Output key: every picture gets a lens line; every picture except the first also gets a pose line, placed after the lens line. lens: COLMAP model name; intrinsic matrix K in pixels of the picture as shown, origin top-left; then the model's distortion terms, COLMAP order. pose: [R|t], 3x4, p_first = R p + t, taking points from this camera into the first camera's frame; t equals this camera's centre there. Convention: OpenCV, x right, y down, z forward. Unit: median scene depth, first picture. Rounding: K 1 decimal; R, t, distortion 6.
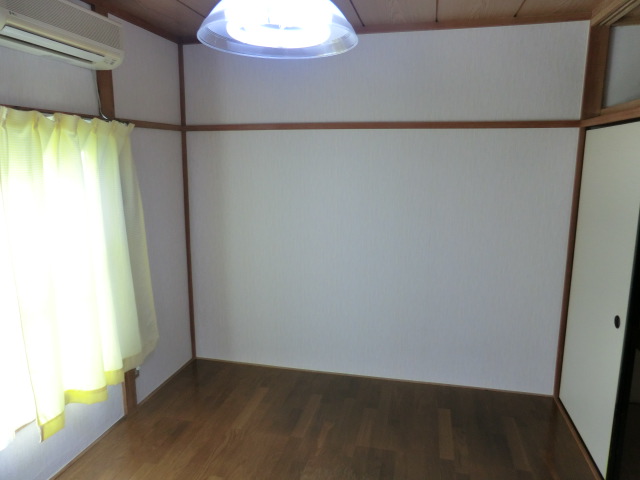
lens RADIAL K [[452.4, 0, 332.6], [0, 452.4, 240.0], [0, 0, 1]] dist [-0.010237, -0.001138]
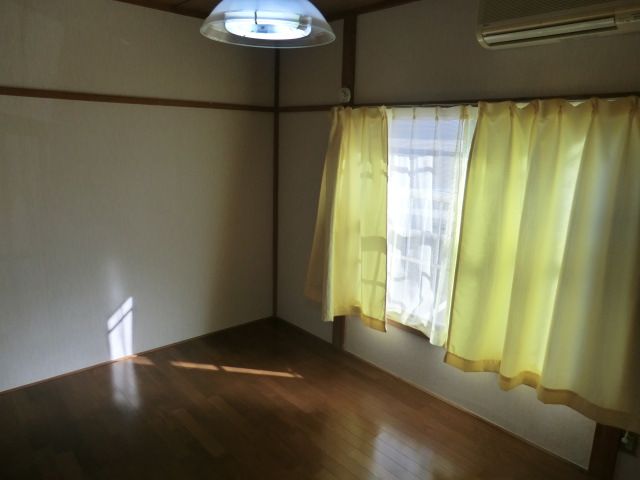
lens RADIAL K [[452.4, 0, 332.6], [0, 452.4, 240.0], [0, 0, 1]] dist [-0.010237, -0.001138]
pose [[-0.576956, 0.133469, -0.805797, 0.586946], [-0.189514, 0.937759, 0.291020, -0.211214], [0.794485, 0.320615, -0.515751, 1.400264]]
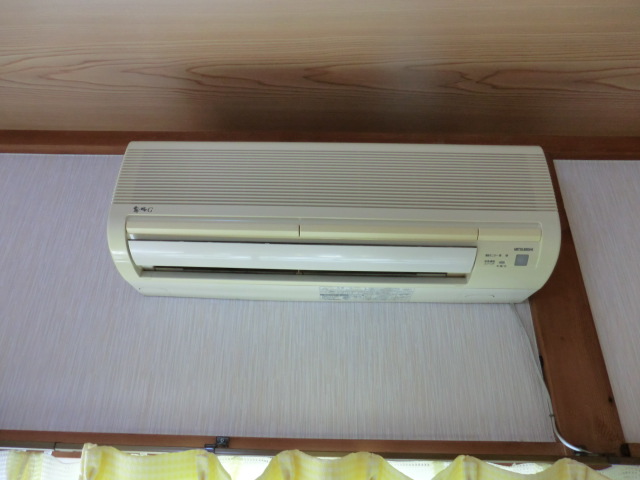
lens RADIAL K [[452.4, 0, 332.6], [0, 452.4, 240.0], [0, 0, 1]] dist [-0.010237, -0.001138]
pose [[0.198604, -0.443642, -0.873921, -0.293446], [-0.191889, 0.856824, -0.478571, -0.287186], [0.961111, 0.262742, 0.085039, 1.068024]]
